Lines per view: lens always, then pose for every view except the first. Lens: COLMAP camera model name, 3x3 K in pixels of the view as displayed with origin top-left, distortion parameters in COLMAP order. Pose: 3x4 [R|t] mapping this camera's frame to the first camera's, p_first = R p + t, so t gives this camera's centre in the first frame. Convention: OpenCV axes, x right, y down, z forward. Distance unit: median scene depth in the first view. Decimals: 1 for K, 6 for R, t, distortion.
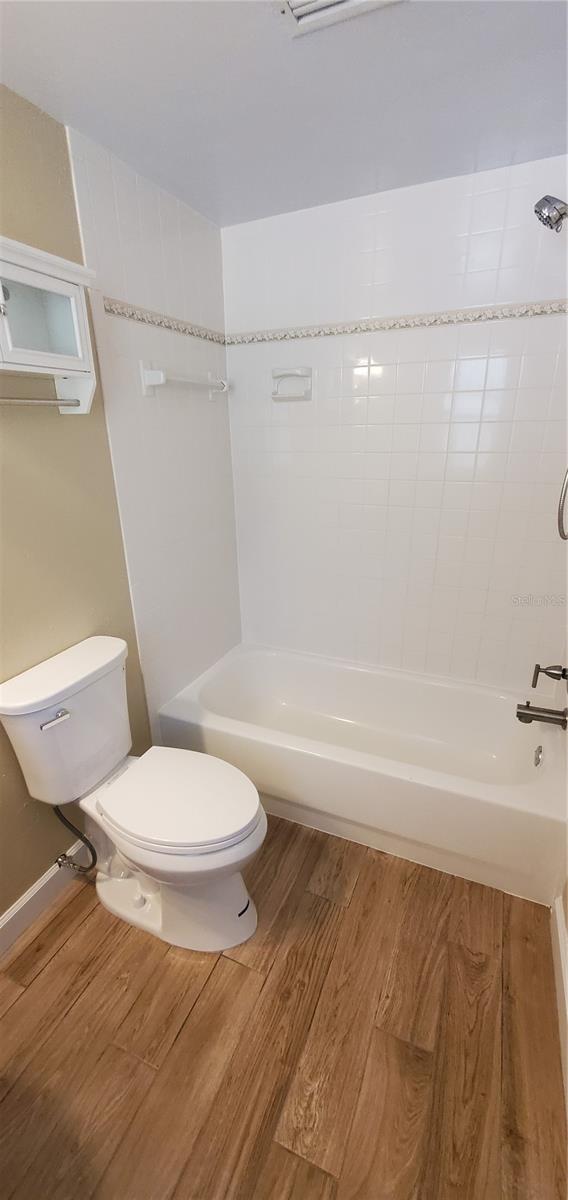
lens RADIAL K [[478.0, 0, 281.5], [0, 478.0, 602.5], [0, 0, 1]] dist [-0.001638, -0.000918]
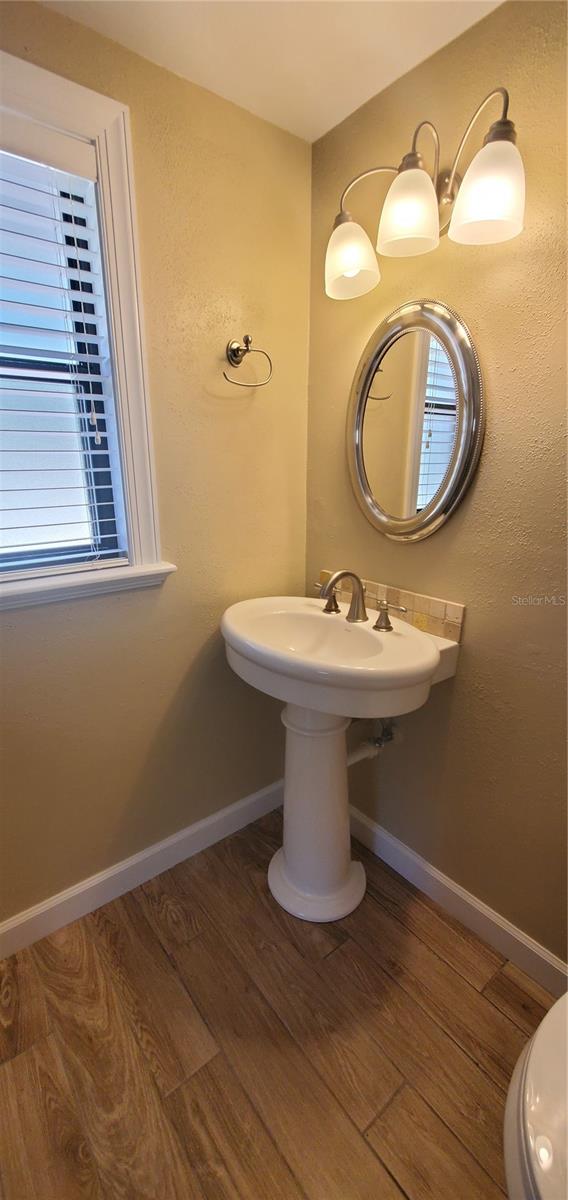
lens RADIAL K [[478.0, 0, 278.6], [0, 478.0, 604.9], [0, 0, 1]] dist [-0.001638, -0.000918]
pose [[-0.463374, 0.294291, -0.835869, 0.251231], [-0.292876, 0.839383, 0.457887, -0.184907], [0.836366, 0.456979, -0.302758, 0.670083]]
